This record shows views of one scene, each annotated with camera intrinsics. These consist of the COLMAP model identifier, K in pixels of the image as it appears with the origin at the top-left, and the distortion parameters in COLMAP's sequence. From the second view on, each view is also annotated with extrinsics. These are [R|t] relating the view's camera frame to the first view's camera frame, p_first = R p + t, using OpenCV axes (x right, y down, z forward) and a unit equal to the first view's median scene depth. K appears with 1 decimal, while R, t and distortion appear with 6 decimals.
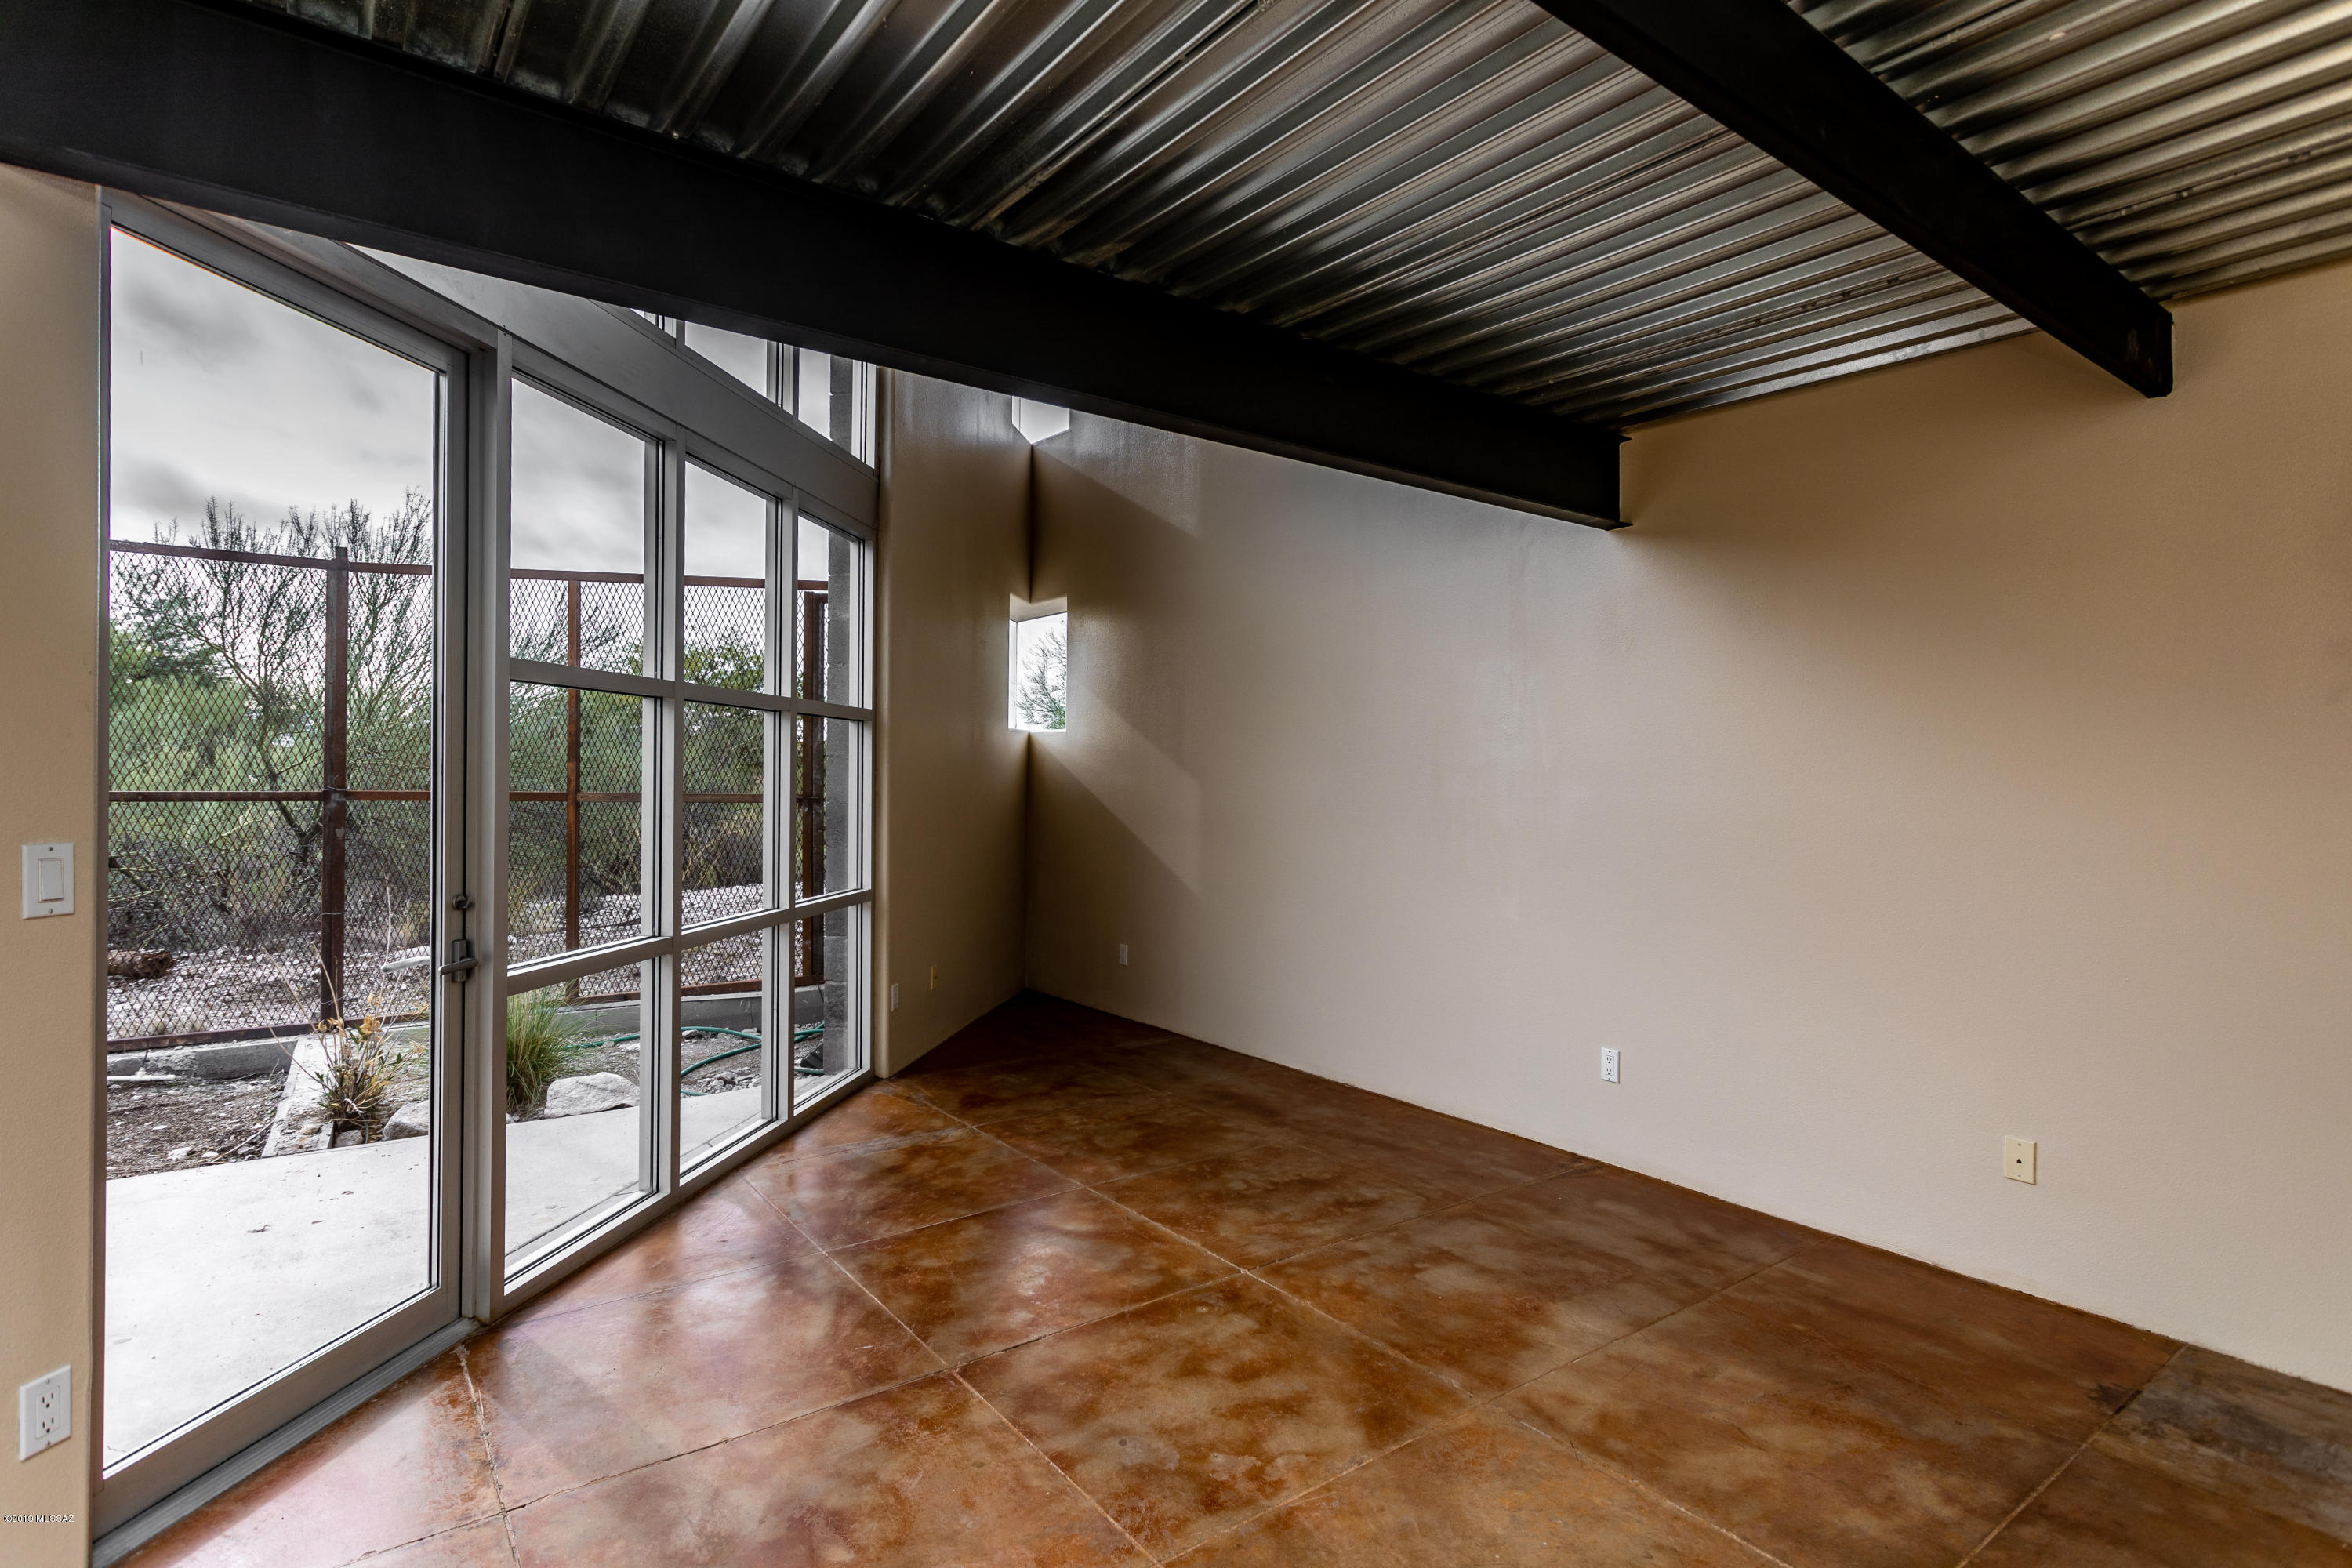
lens RADIAL K [[1130.1, 0, 1185.6], [0, 1130.1, 776.7], [0, 0, 1]] dist [0.000532, 0.002117]
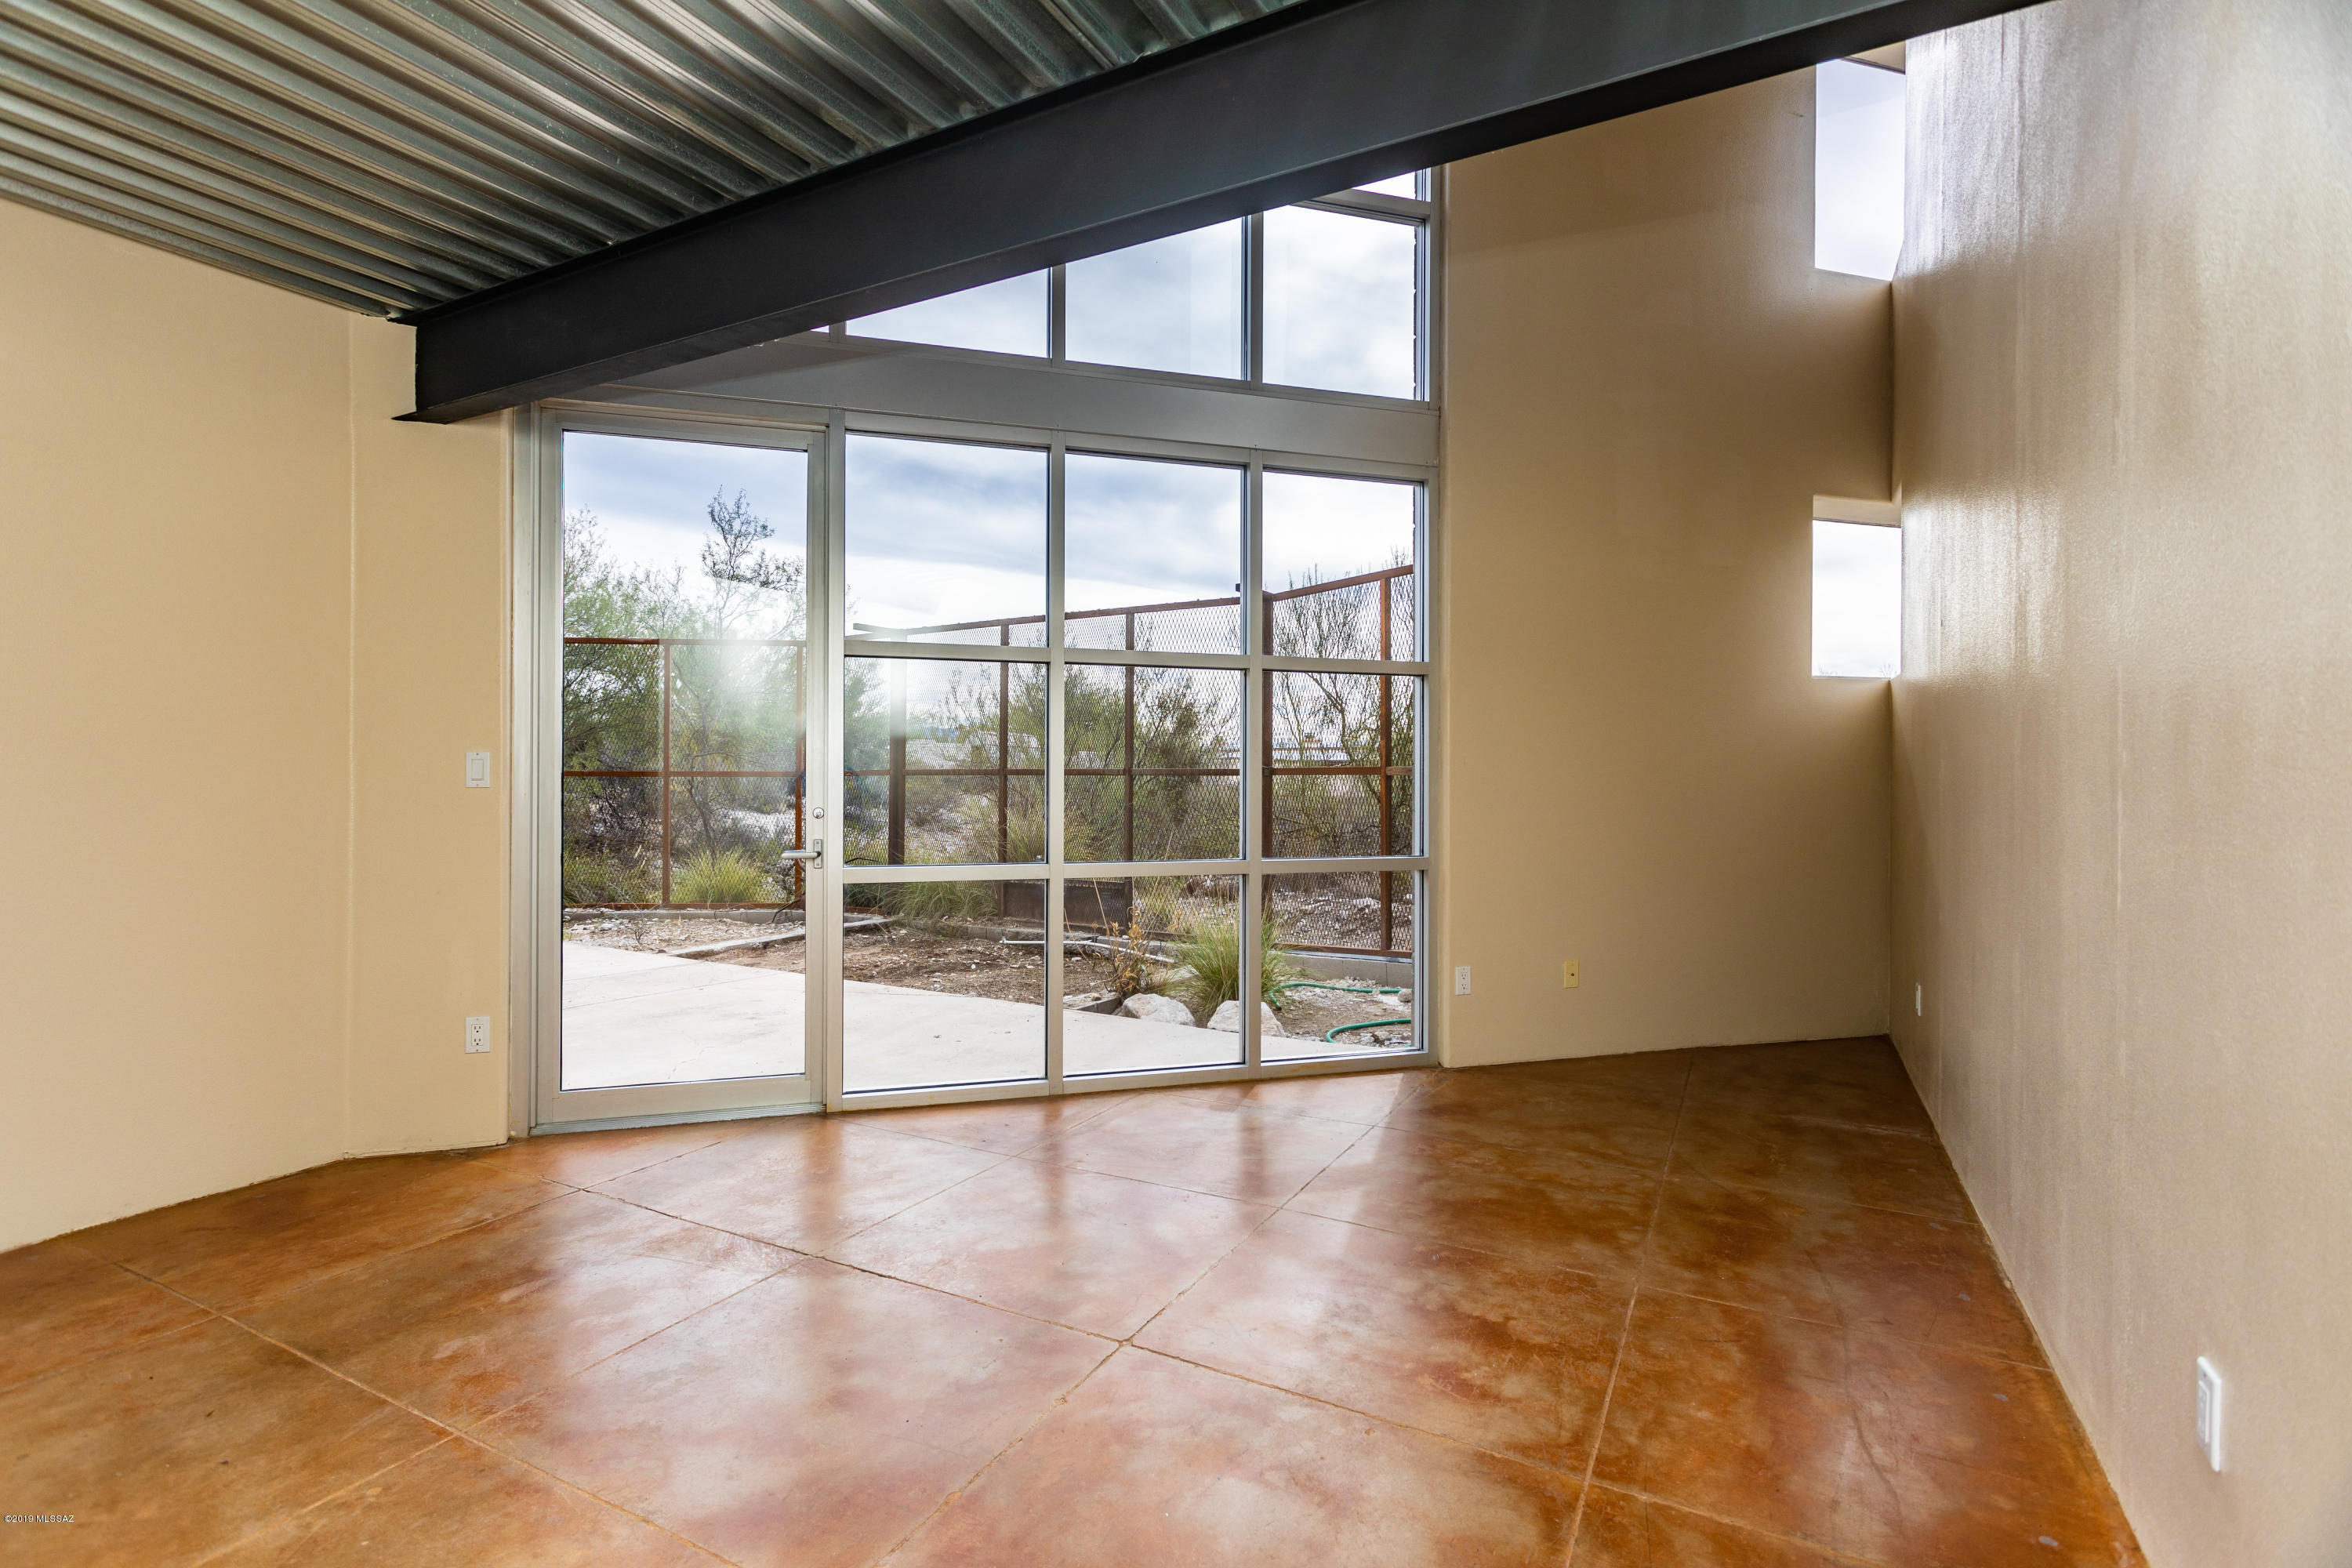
lens RADIAL K [[1089.0, 0, 1176.0], [0, 1089.0, 784.0], [0, 0, 1]] dist [0.021740, 0.000391]
pose [[0.428053, -0.006476, -0.903730, 0.507627], [0.008012, 0.999962, -0.003371, 0.046663], [0.903718, -0.005797, 0.428089, 0.499820]]
